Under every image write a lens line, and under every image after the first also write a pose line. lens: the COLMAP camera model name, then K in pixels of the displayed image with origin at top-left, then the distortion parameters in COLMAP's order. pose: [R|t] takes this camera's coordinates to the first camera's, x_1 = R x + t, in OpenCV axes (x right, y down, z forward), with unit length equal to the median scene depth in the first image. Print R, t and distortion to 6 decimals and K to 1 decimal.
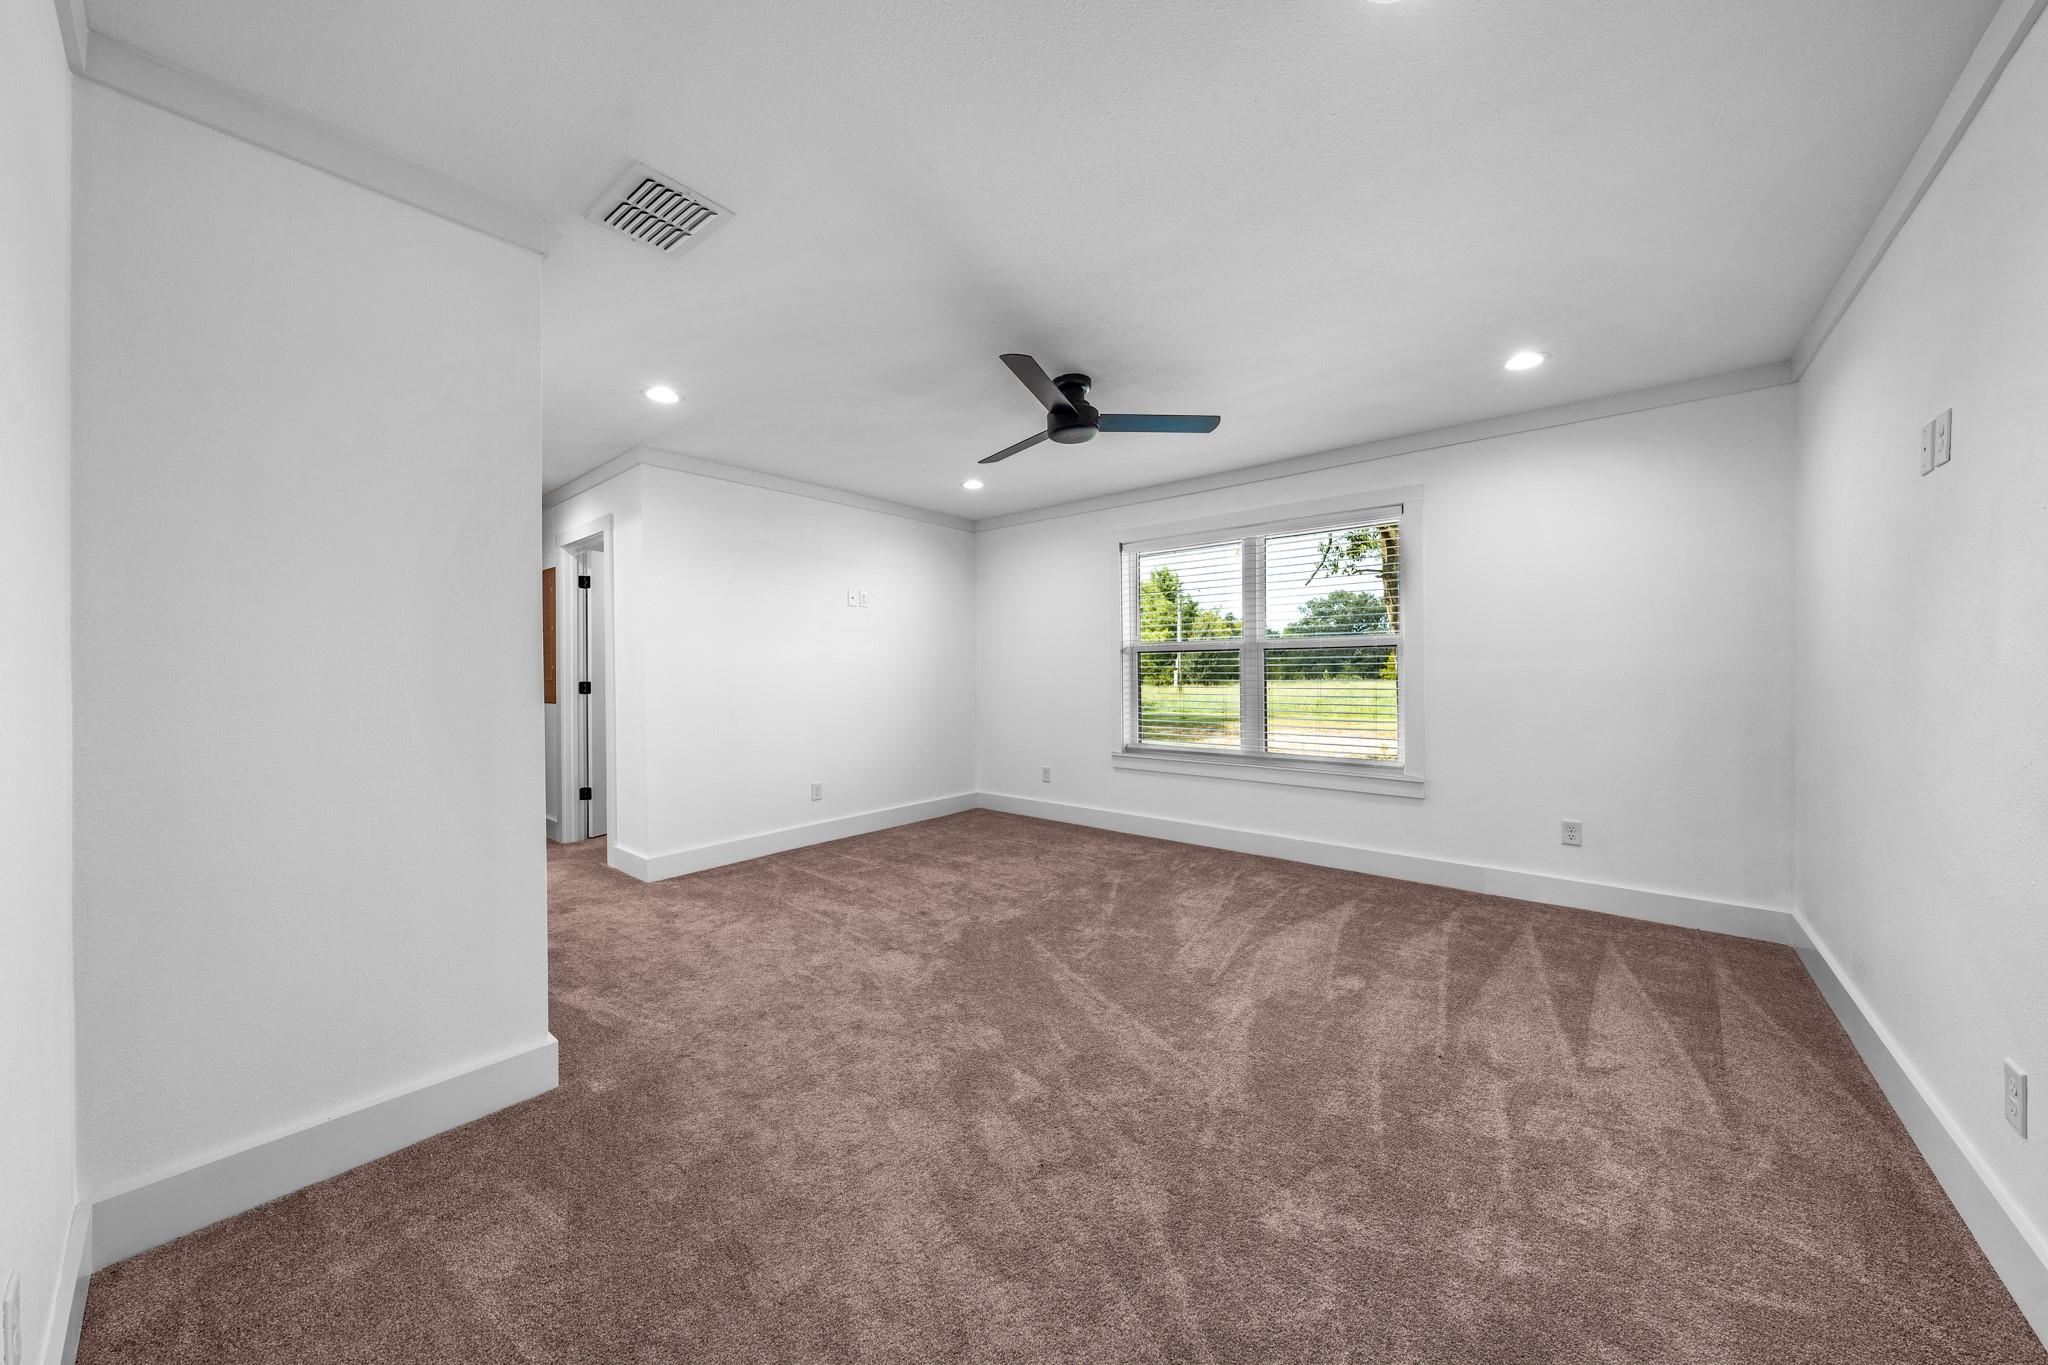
lens RADIAL K [[701.7, 0, 1032.4], [0, 701.7, 678.6], [0, 0, 1]] dist [-0.001524, 0.000097]
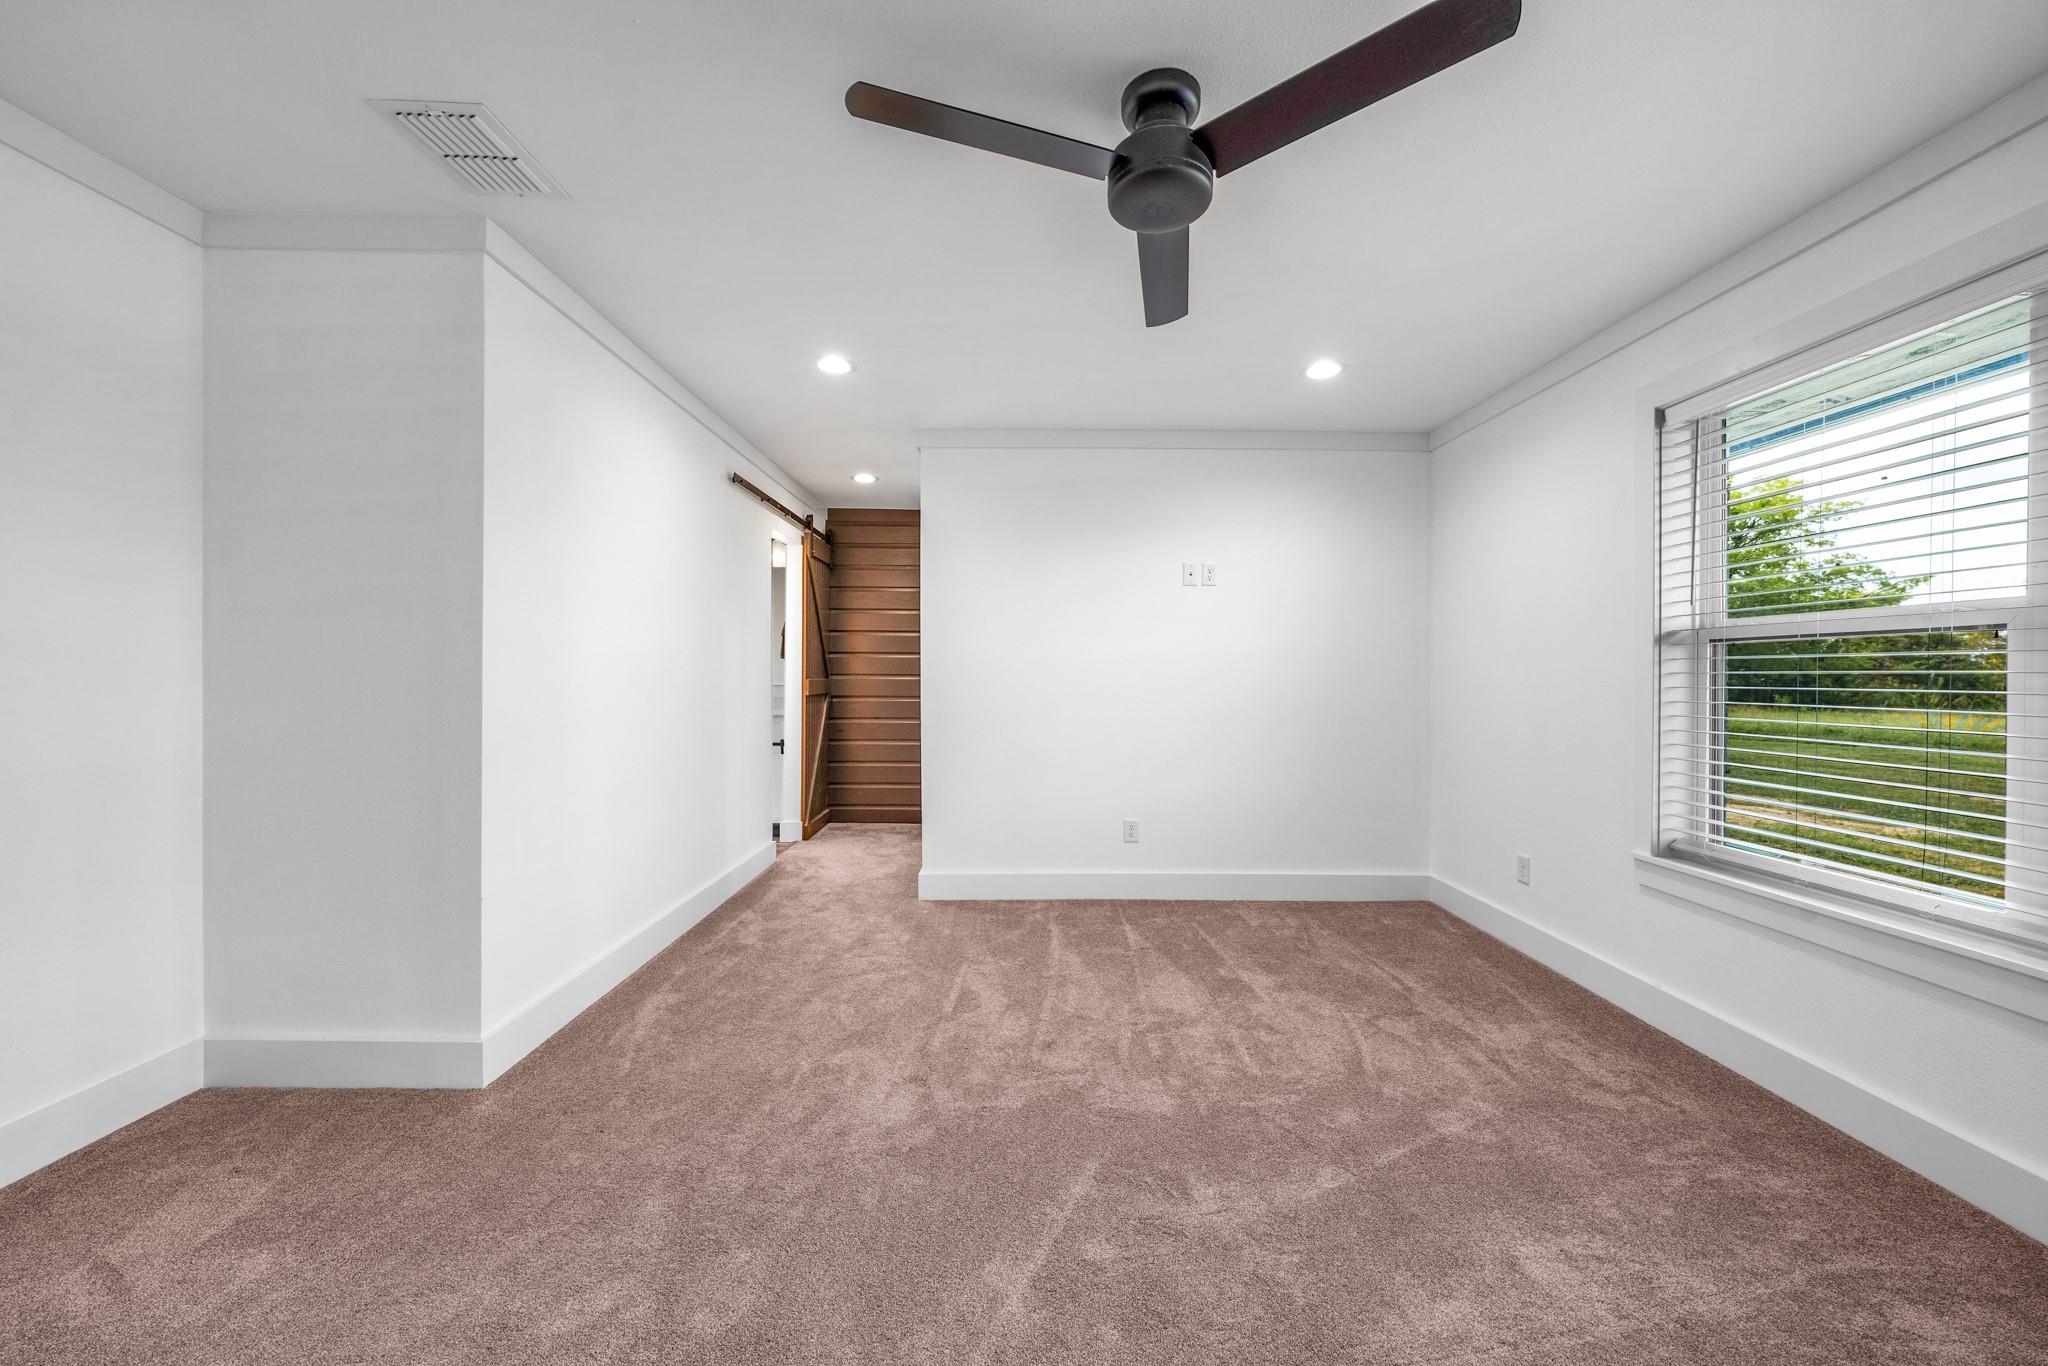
lens RADIAL K [[794.5, 0, 1009.6], [0, 794.5, 678.2], [0, 0, 1]] dist [0.003137, 0.000117]
pose [[0.643294, 0.019966, -0.765358, 0.339965], [-0.021123, 0.999742, 0.008326, -0.011748], [0.765327, 0.010810, 0.643550, 0.437268]]
